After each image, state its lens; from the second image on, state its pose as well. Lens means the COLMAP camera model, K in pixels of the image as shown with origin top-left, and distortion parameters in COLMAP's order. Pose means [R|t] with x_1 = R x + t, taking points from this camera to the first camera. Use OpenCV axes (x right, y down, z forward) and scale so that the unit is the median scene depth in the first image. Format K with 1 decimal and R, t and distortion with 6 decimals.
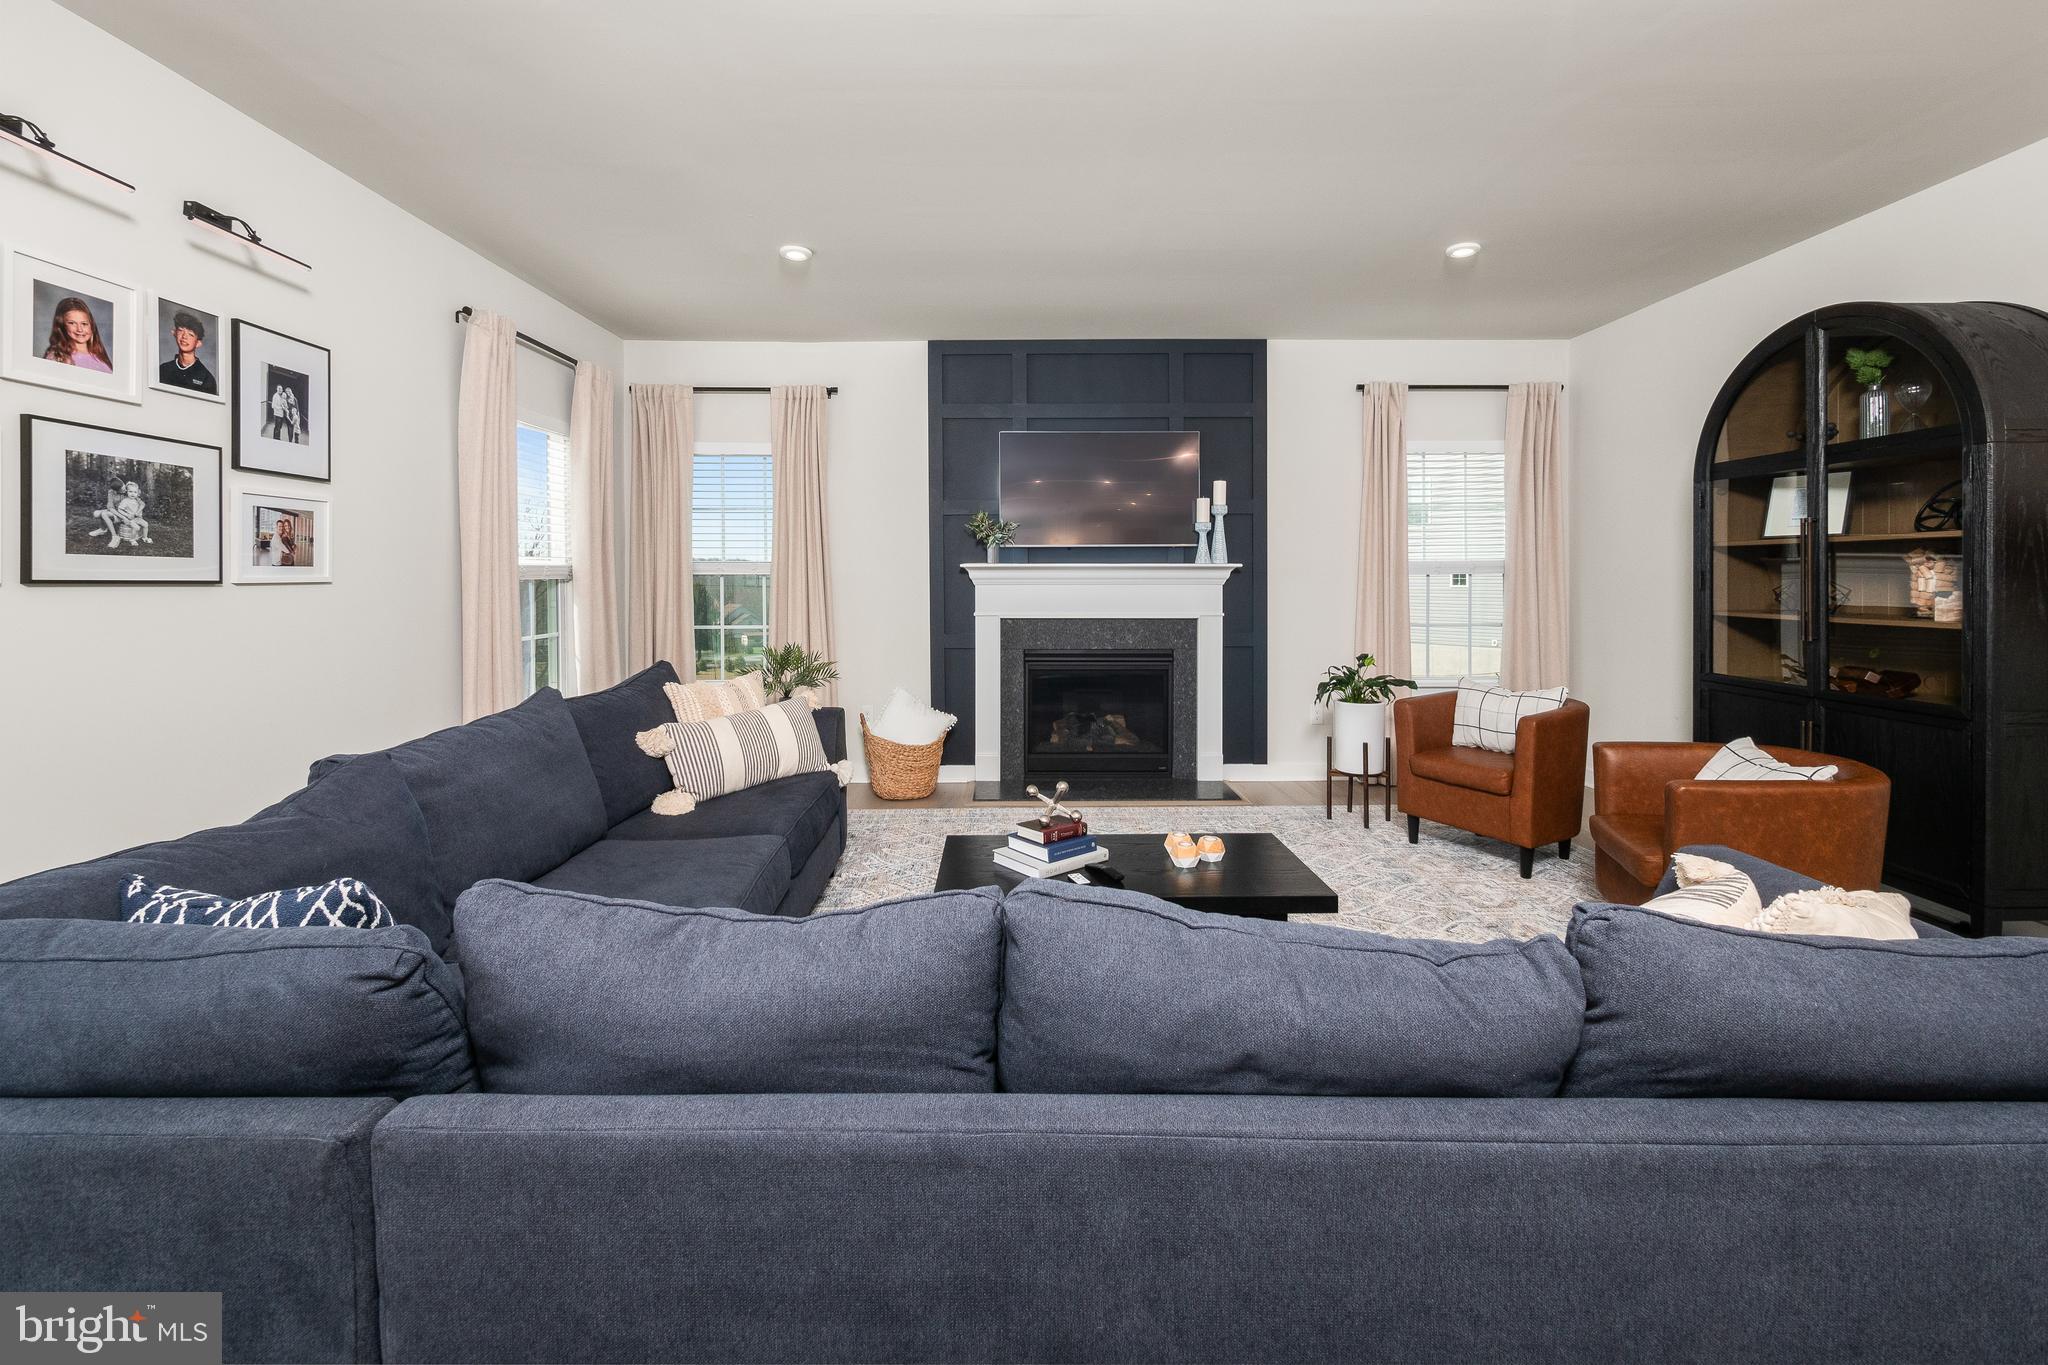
lens RADIAL K [[863.1, 0, 1026.1], [0, 863.1, 575.5], [0, 0, 1]] dist [-0.007093, 0.001760]
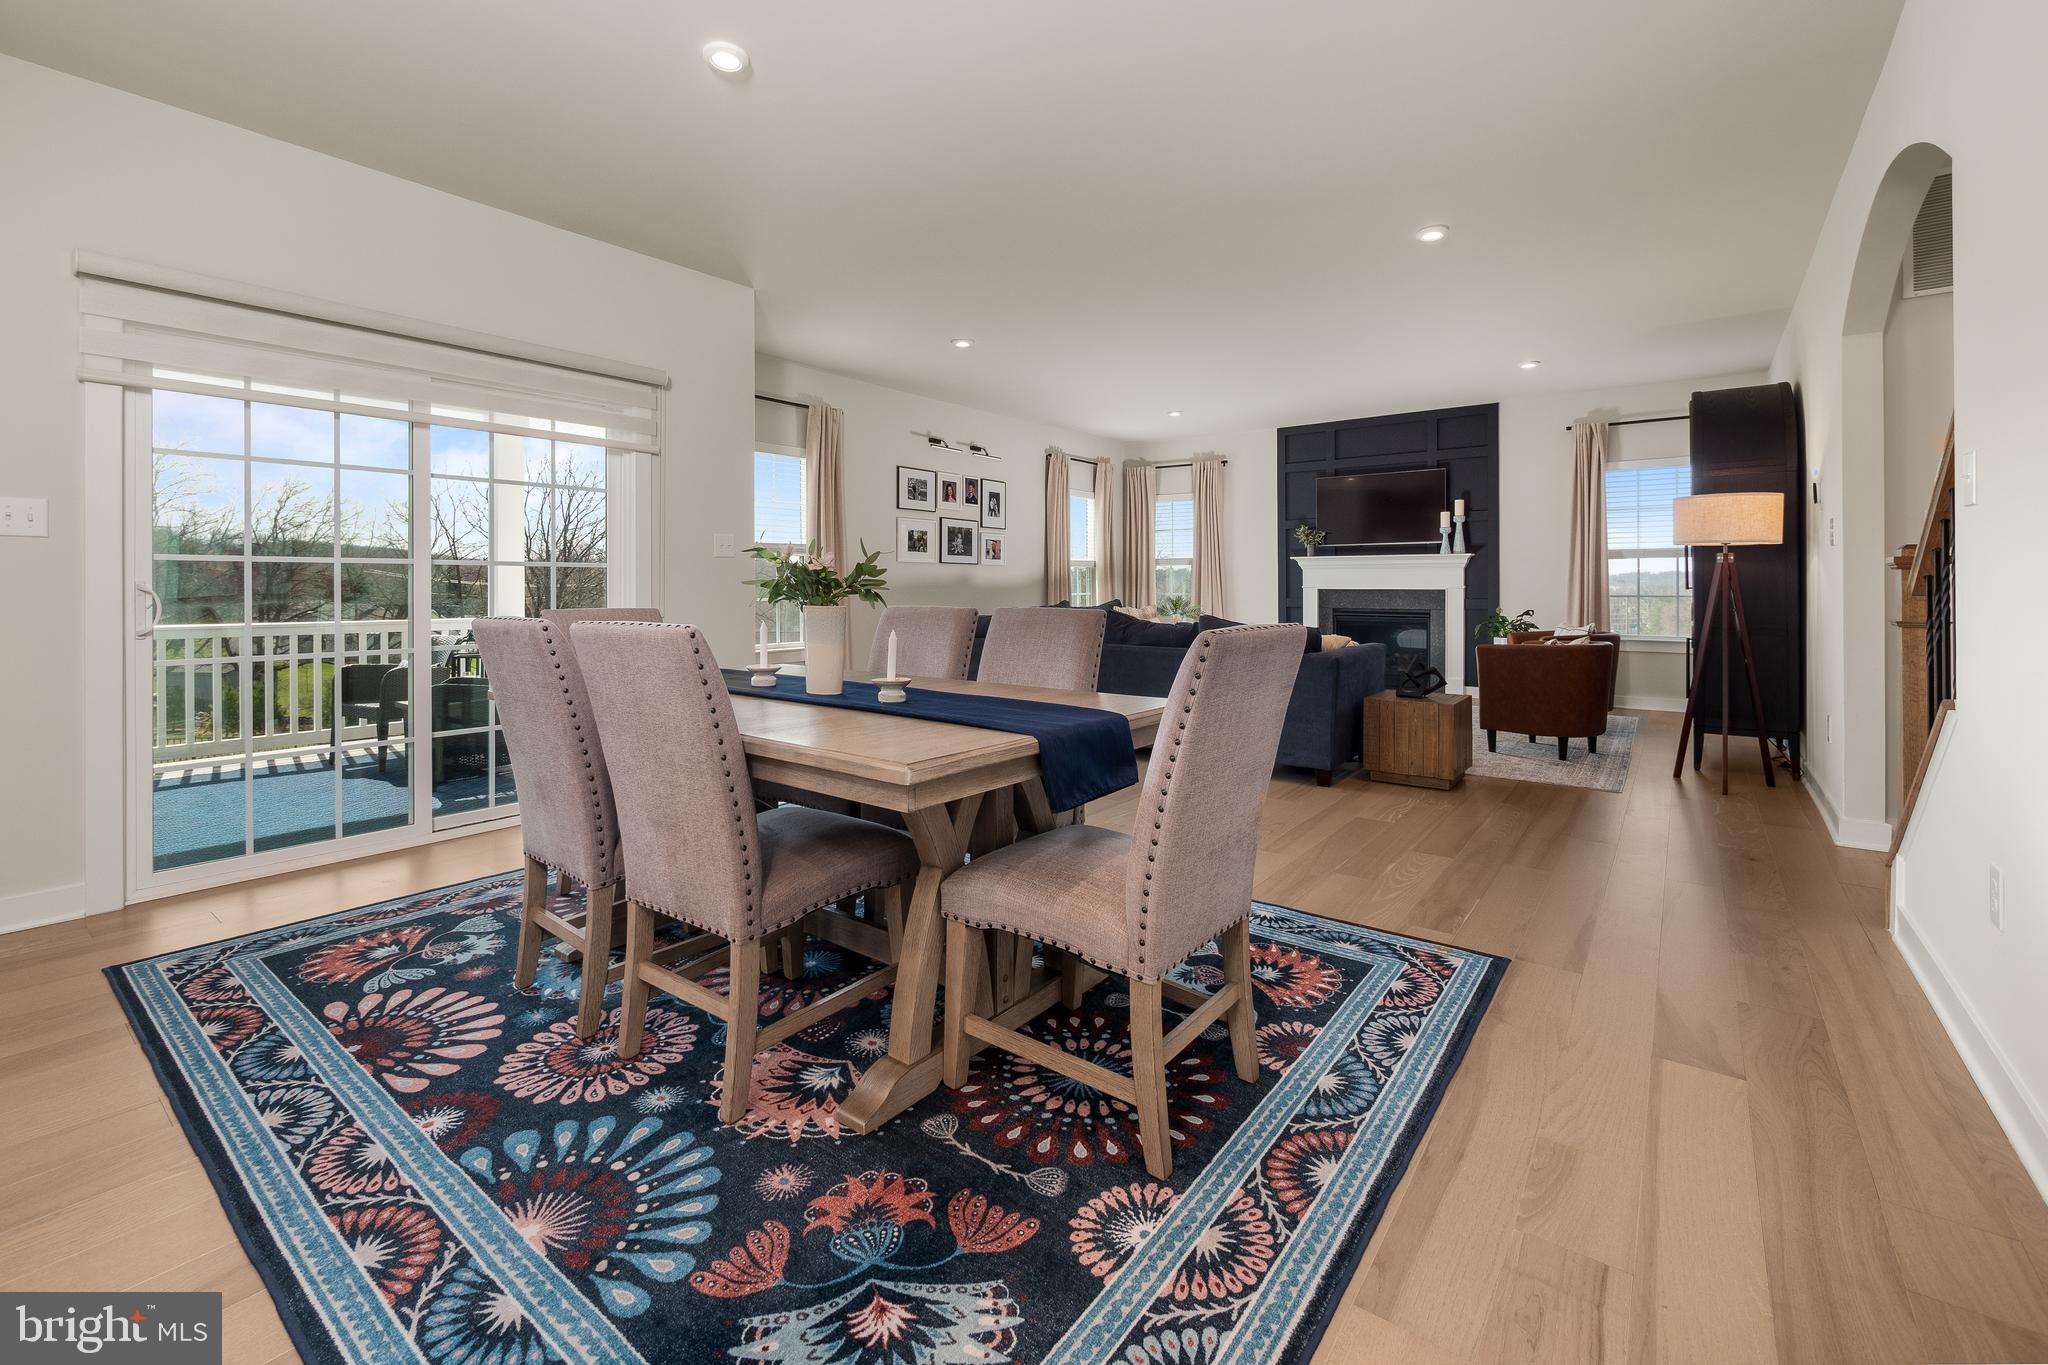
lens RADIAL K [[863.1, 0, 1036.8], [0, 863.1, 555.7], [0, 0, 1]] dist [-0.007093, 0.001760]
pose [[0.798582, -0.021316, -0.601508, 0.550047], [0.000160, 0.999380, -0.035203, 0.042959], [0.601886, 0.028016, 0.798091, -0.676089]]
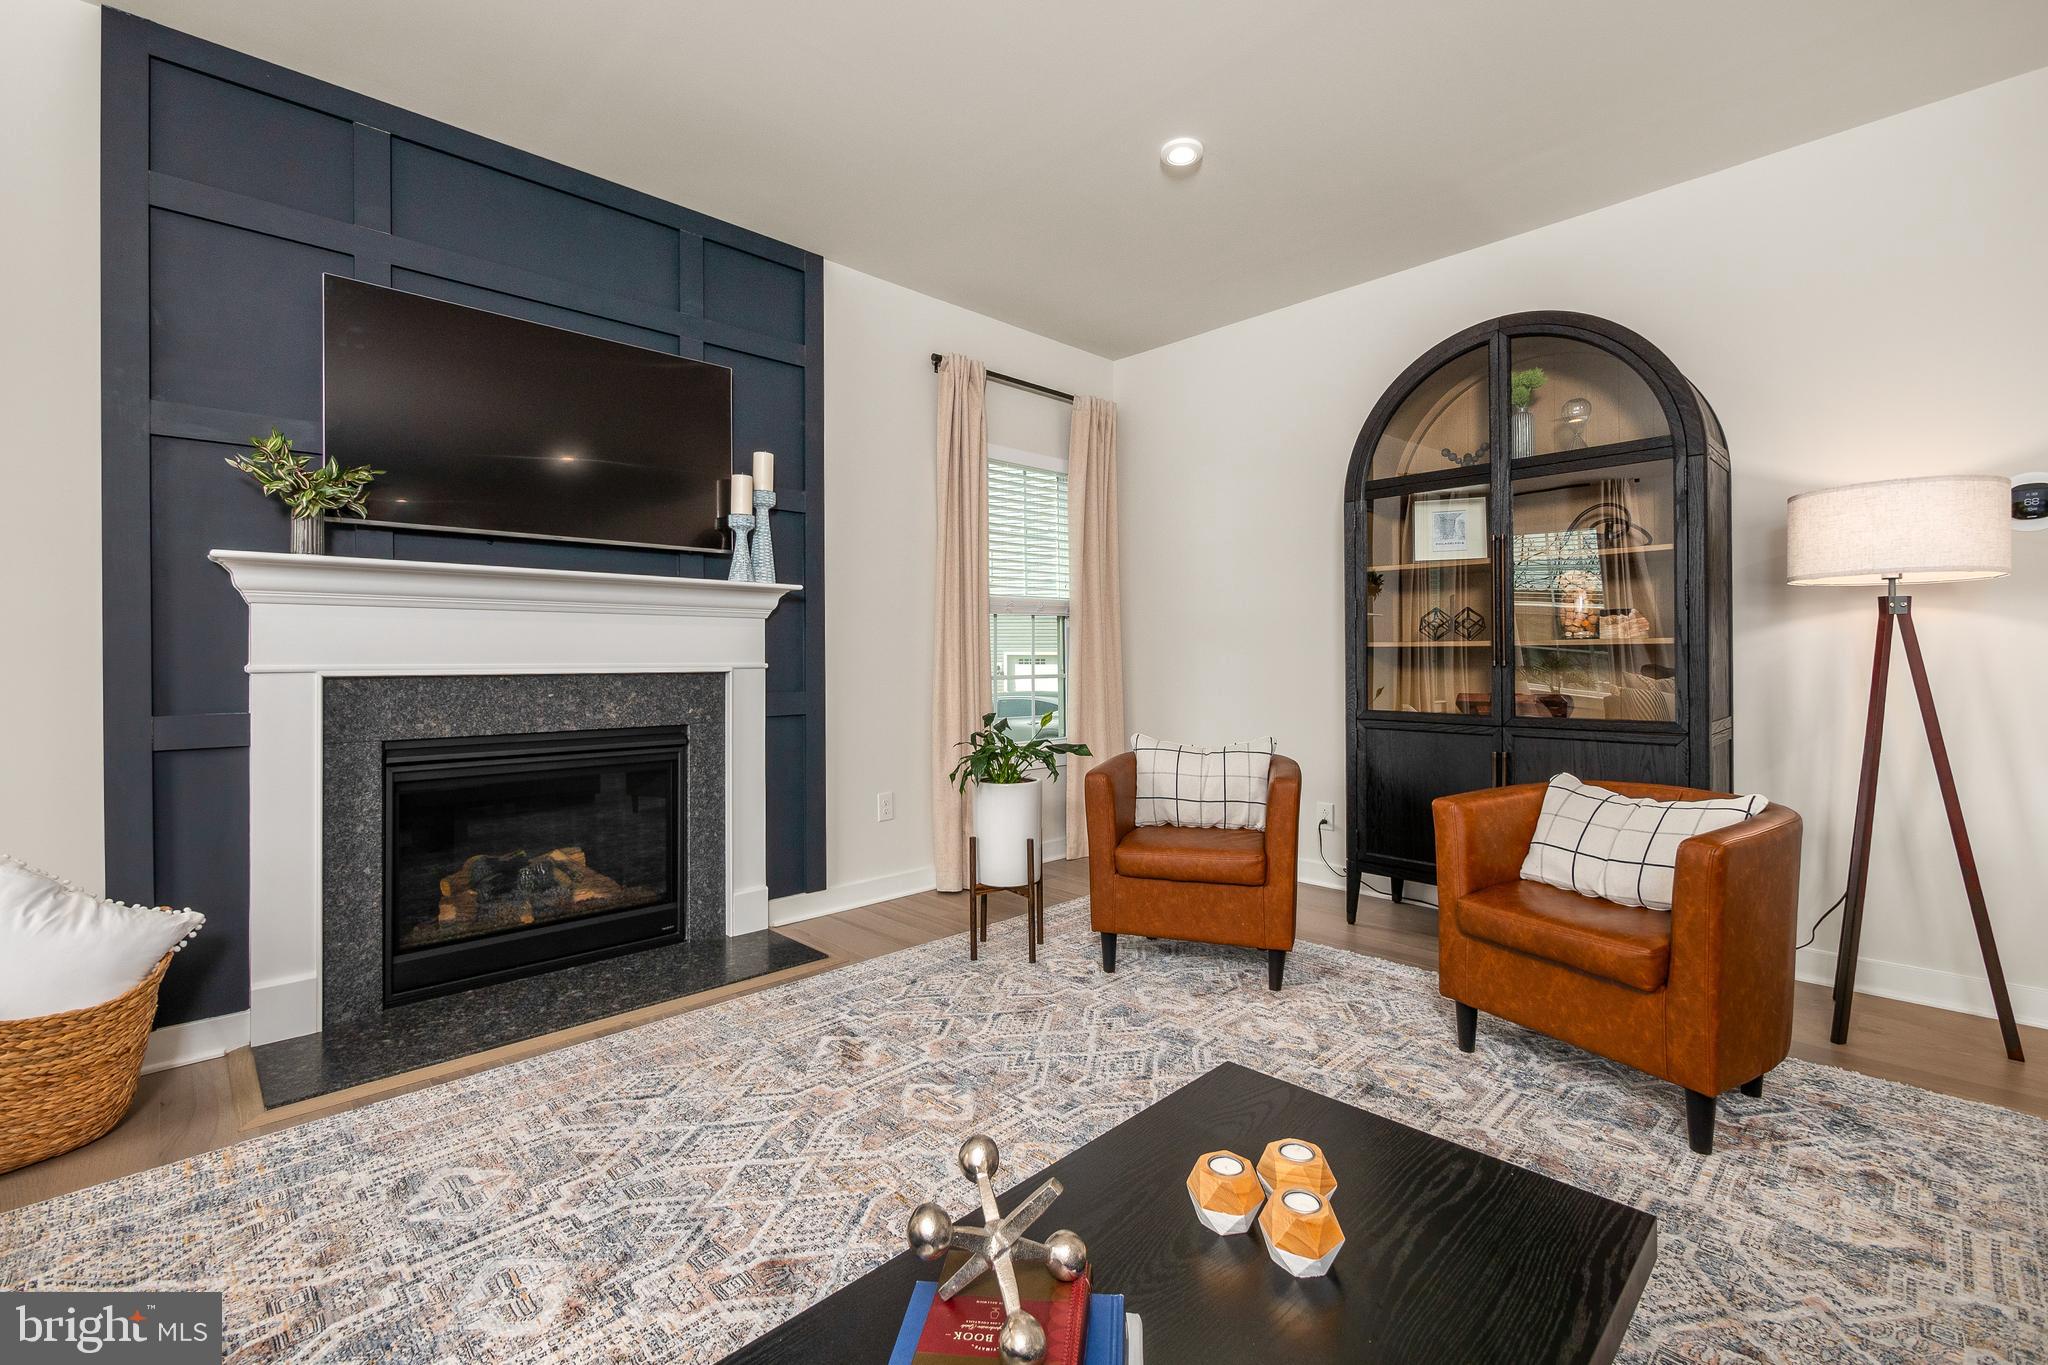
lens RADIAL K [[863.1, 0, 998.5], [0, 863.1, 653.7], [0, 0, 1]] dist [-0.007093, 0.001760]
pose [[0.729710, 0.002459, 0.683753, -0.081641], [0.001677, 0.999984, -0.005386, 0.041059], [-0.683755, 0.005076, 0.729694, 0.425287]]
